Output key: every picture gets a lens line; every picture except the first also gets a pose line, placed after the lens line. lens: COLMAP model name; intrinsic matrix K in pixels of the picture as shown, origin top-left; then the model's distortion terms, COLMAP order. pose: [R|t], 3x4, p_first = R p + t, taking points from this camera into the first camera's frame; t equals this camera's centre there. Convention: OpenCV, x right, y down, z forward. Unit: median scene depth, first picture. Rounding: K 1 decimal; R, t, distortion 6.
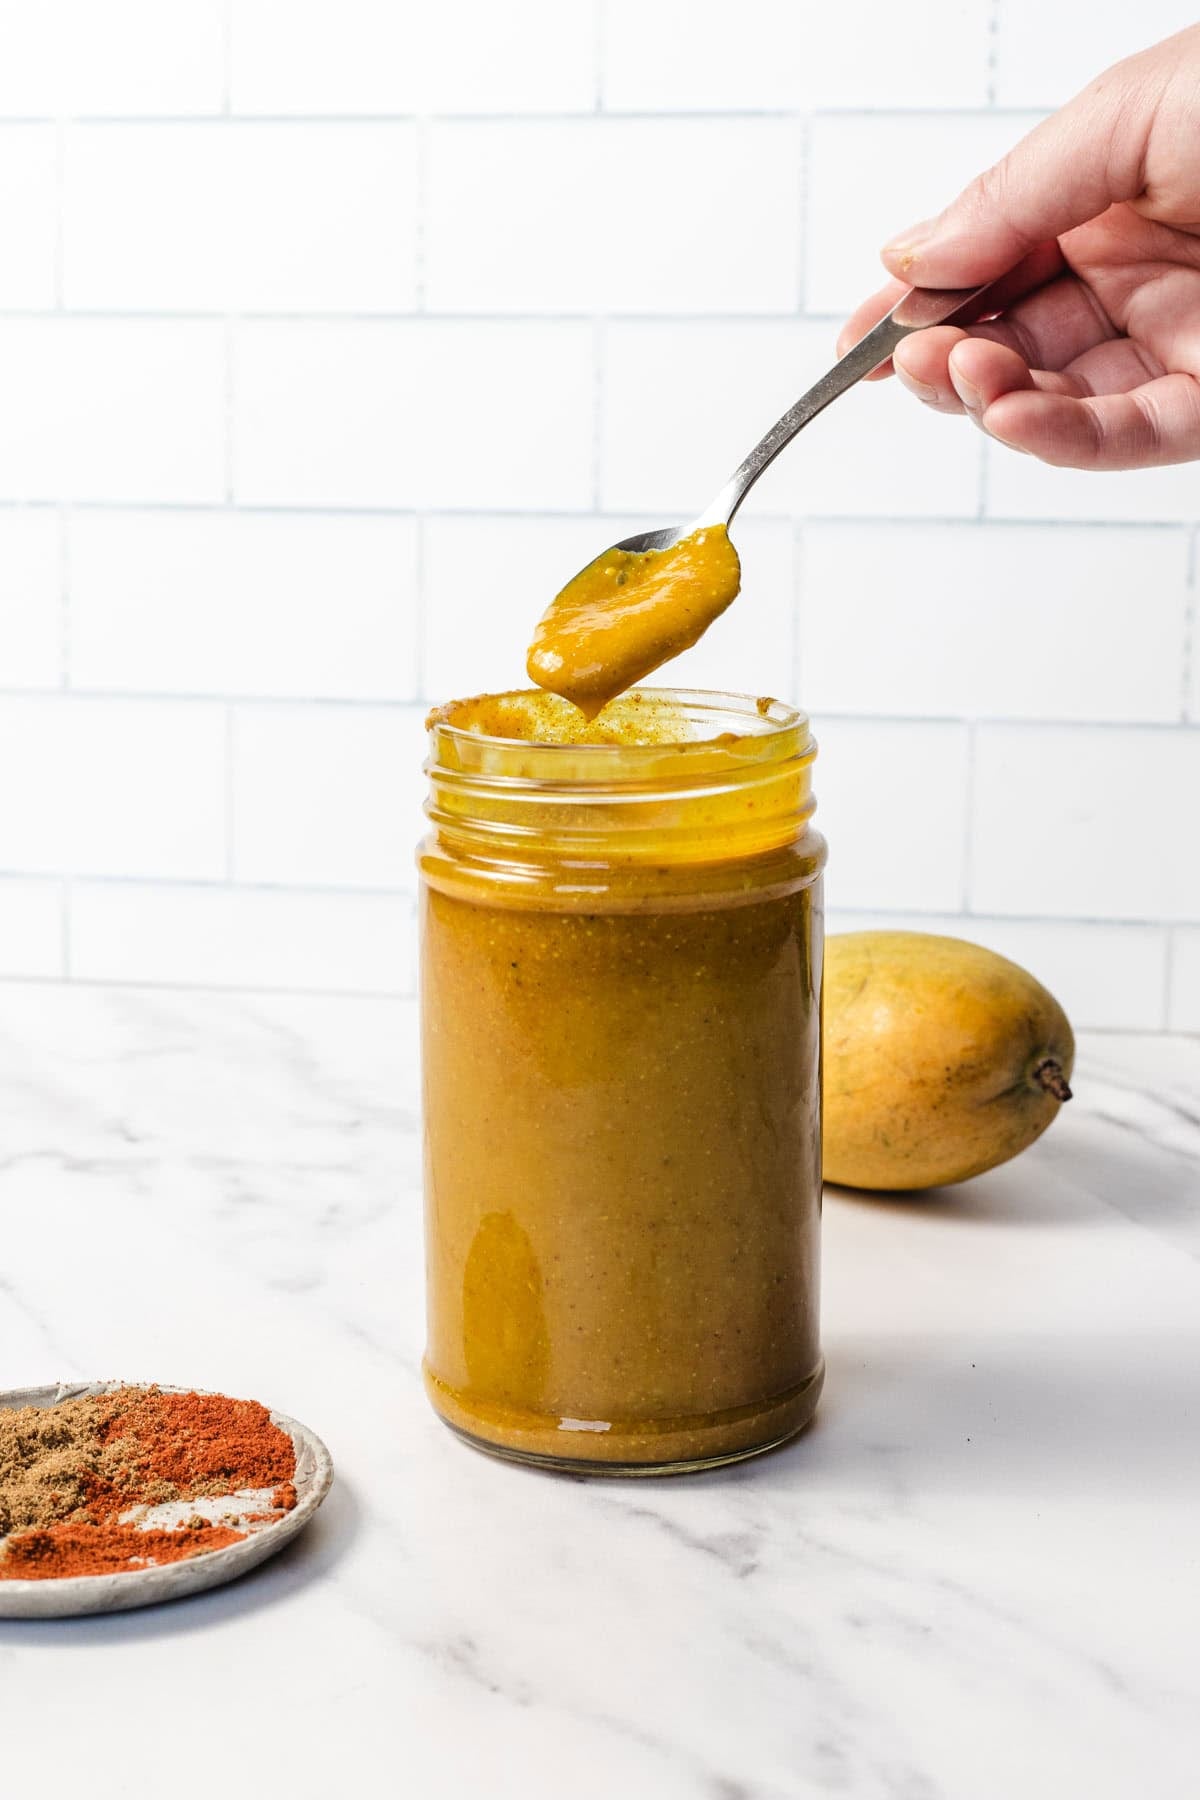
lens RADIAL K [[3354.7, 0, 584.0], [0, 3354.7, 892.4], [0, 0, 1]] dist [-0.010365, 0.000000]
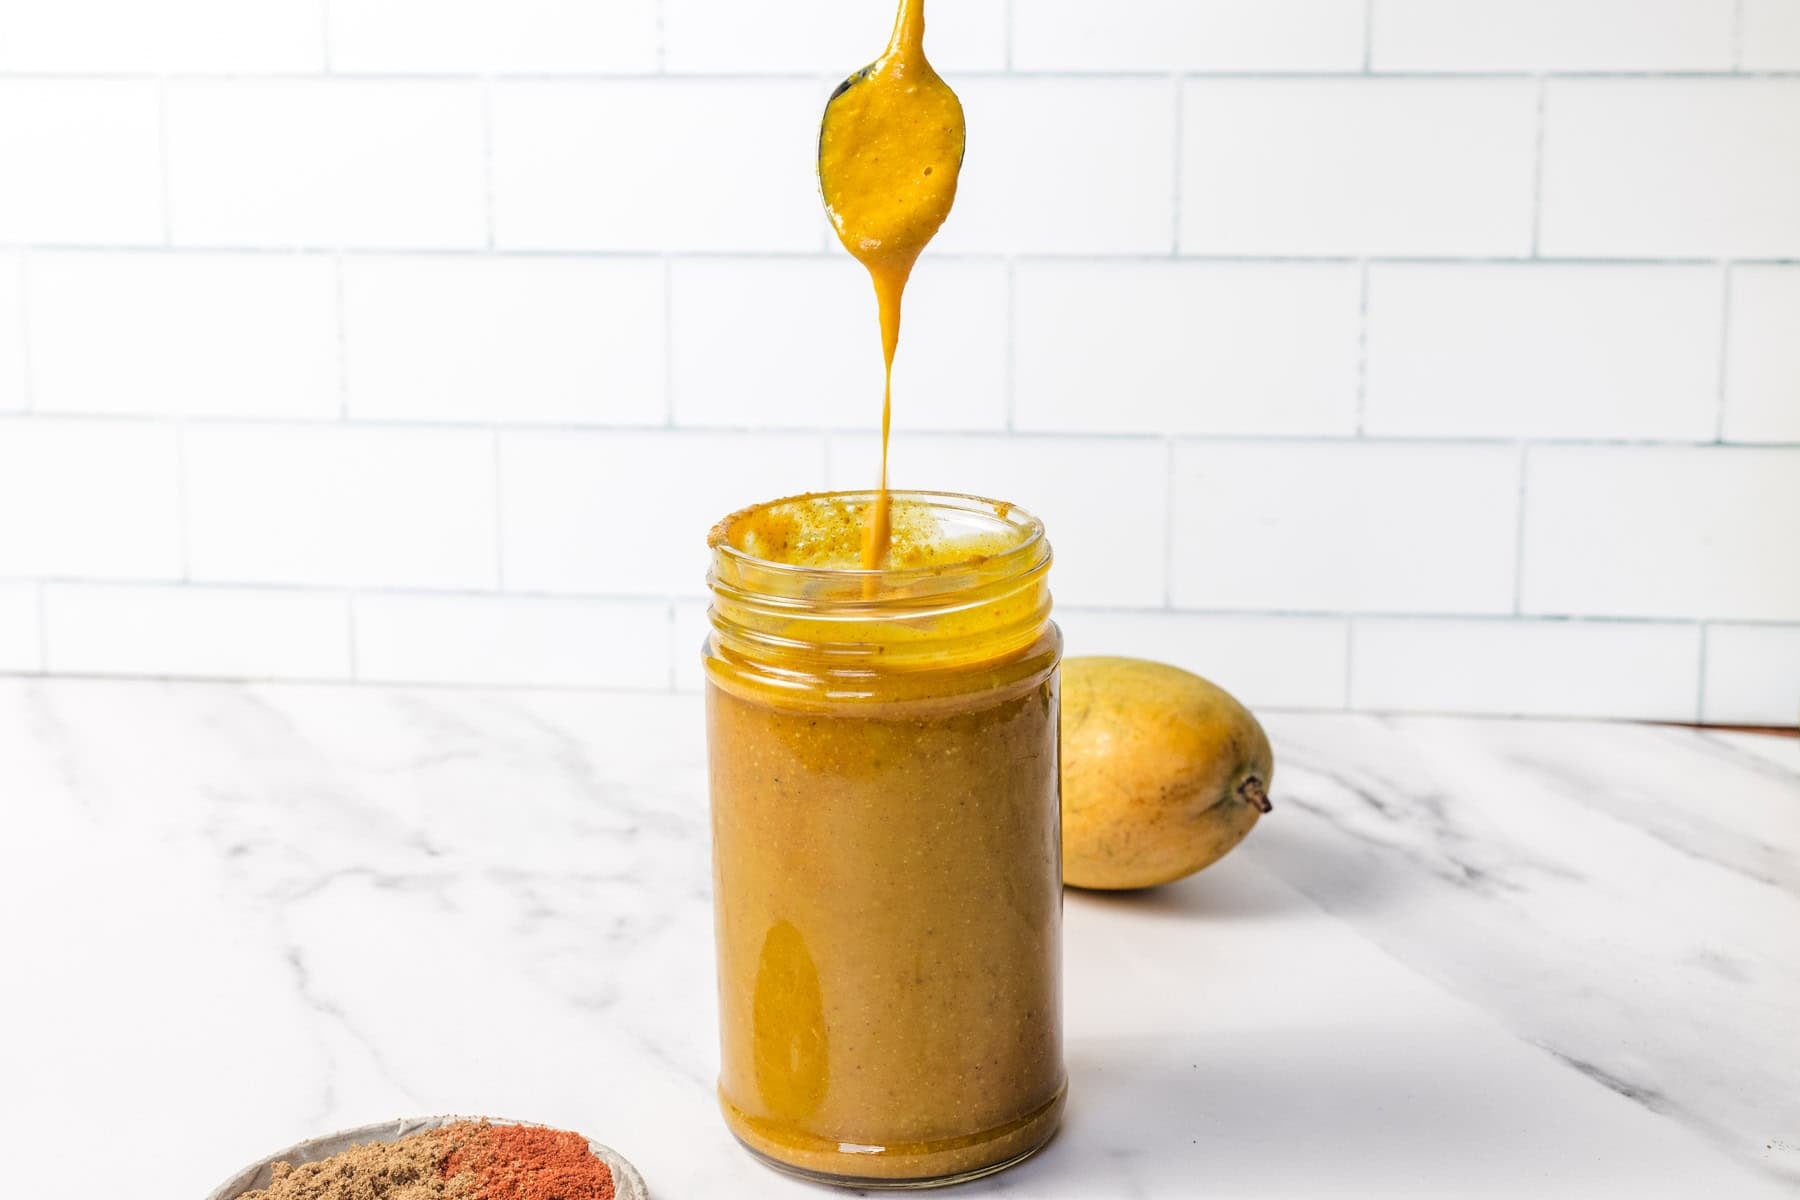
lens RADIAL K [[3207.9, 0, 908.4], [0, 3207.9, 598.3], [0, 0, 1]] dist [-0.002733, 0.000000]
pose [[0.998682, -0.026940, 0.043690, -0.027024], [0.024105, 0.997648, 0.064171, -0.097193], [-0.045316, -0.063033, 0.996982, -0.085372]]
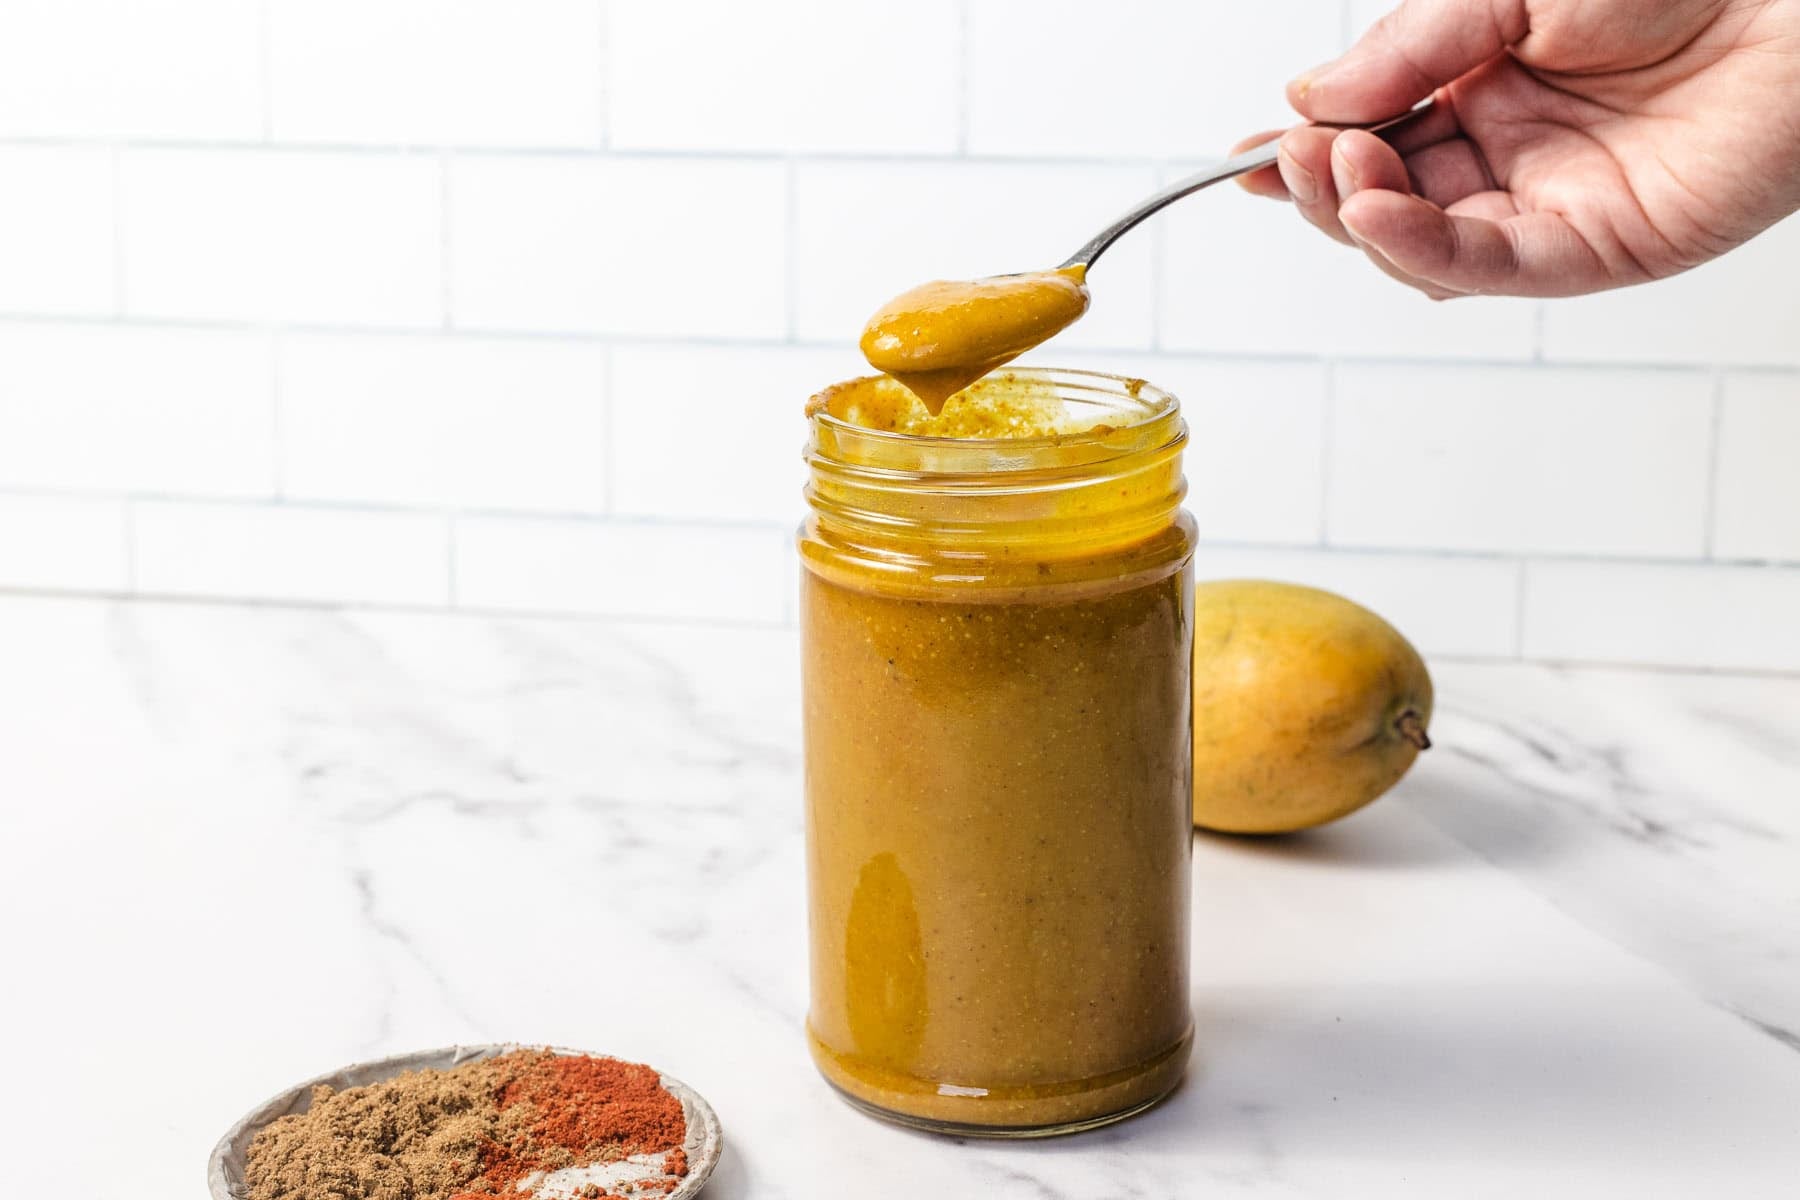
lens RADIAL K [[3207.9, 0, 864.6], [0, 3207.9, 603.3], [0, 0, 1]] dist [-0.002733, 0.000000]
pose [[0.999746, -0.005210, -0.021930, -0.007798], [0.006408, 0.998470, 0.054916, -0.044537], [0.021610, -0.055043, 0.998250, 0.018793]]
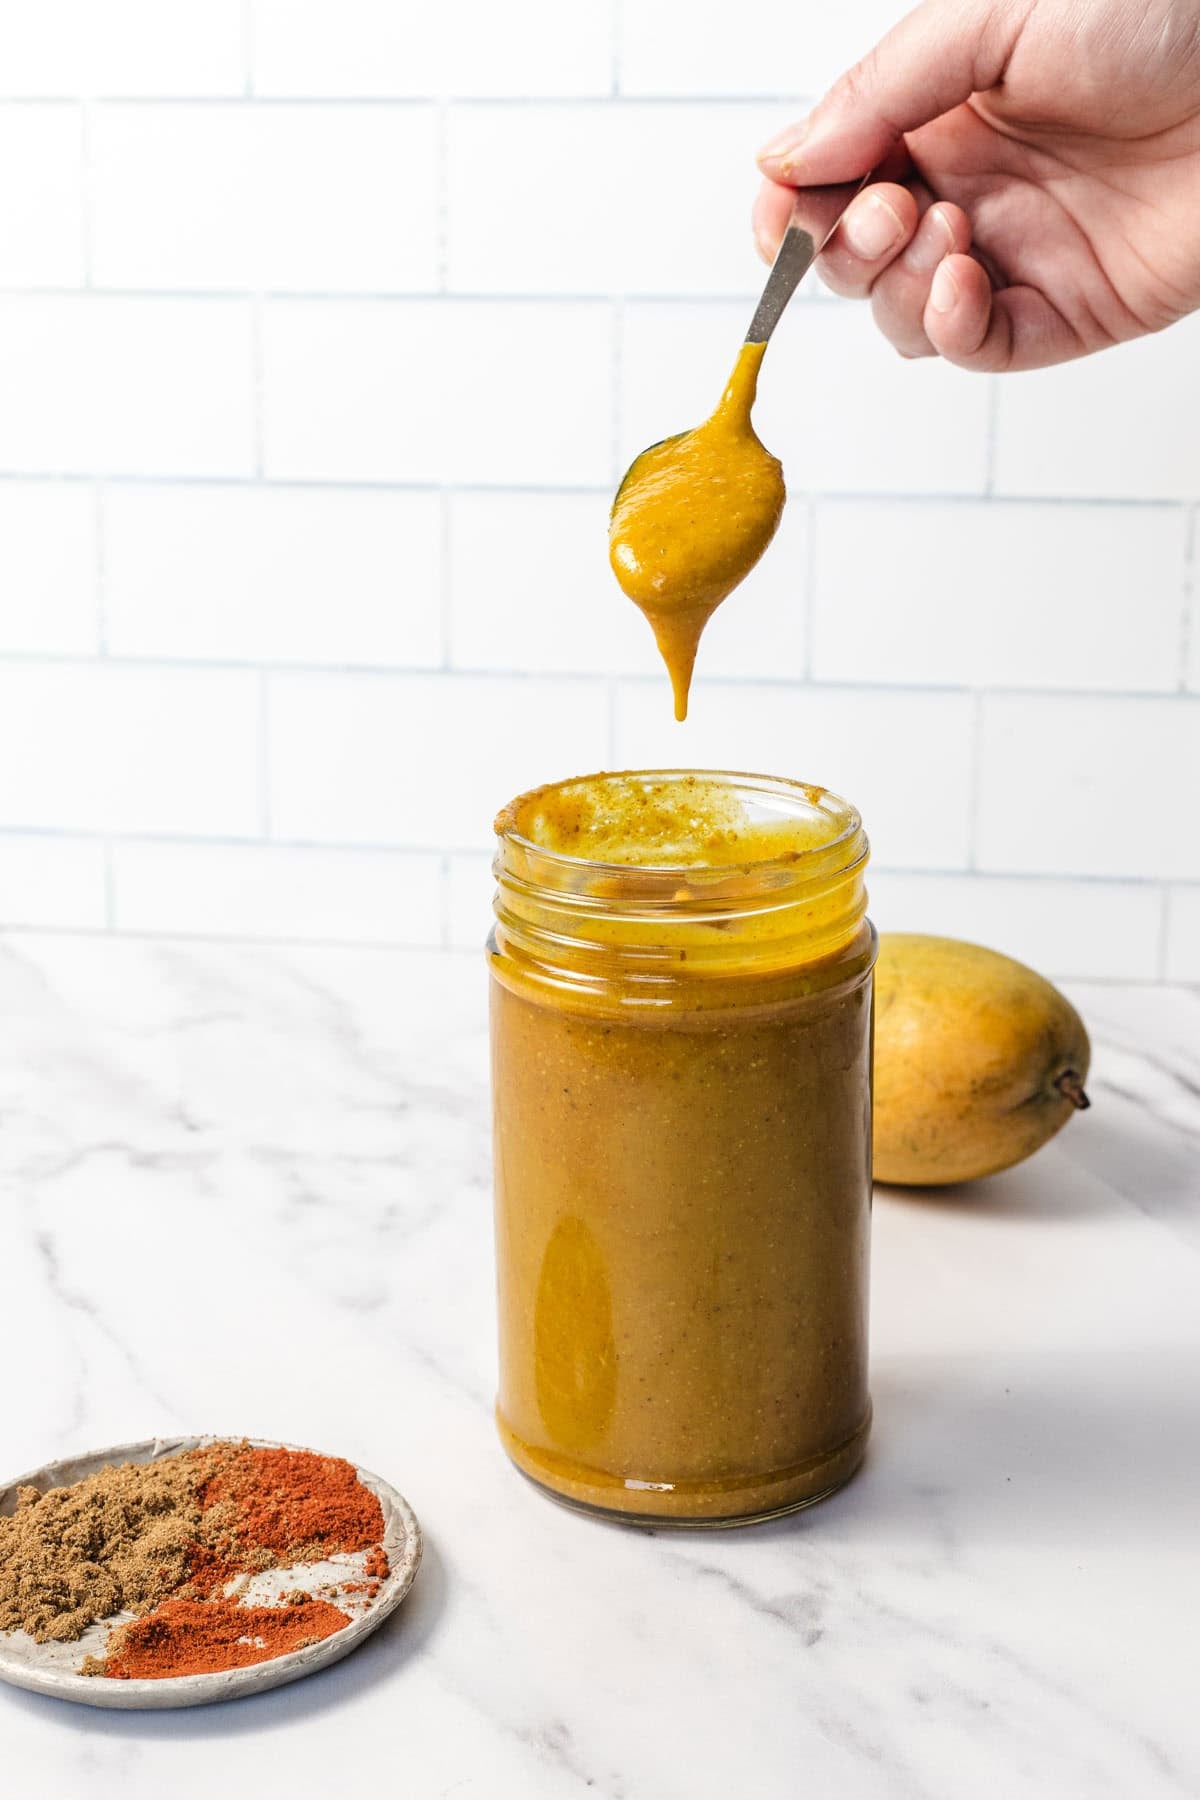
lens RADIAL K [[3207.9, 0, 582.2], [0, 3207.9, 904.9], [0, 0, 1]] dist [-0.002733, 0.000000]
pose [[0.999768, -0.012583, 0.017477, -0.037150], [0.010715, 0.994607, 0.103165, -0.126792], [-0.018681, -0.102954, 0.994511, 0.003176]]
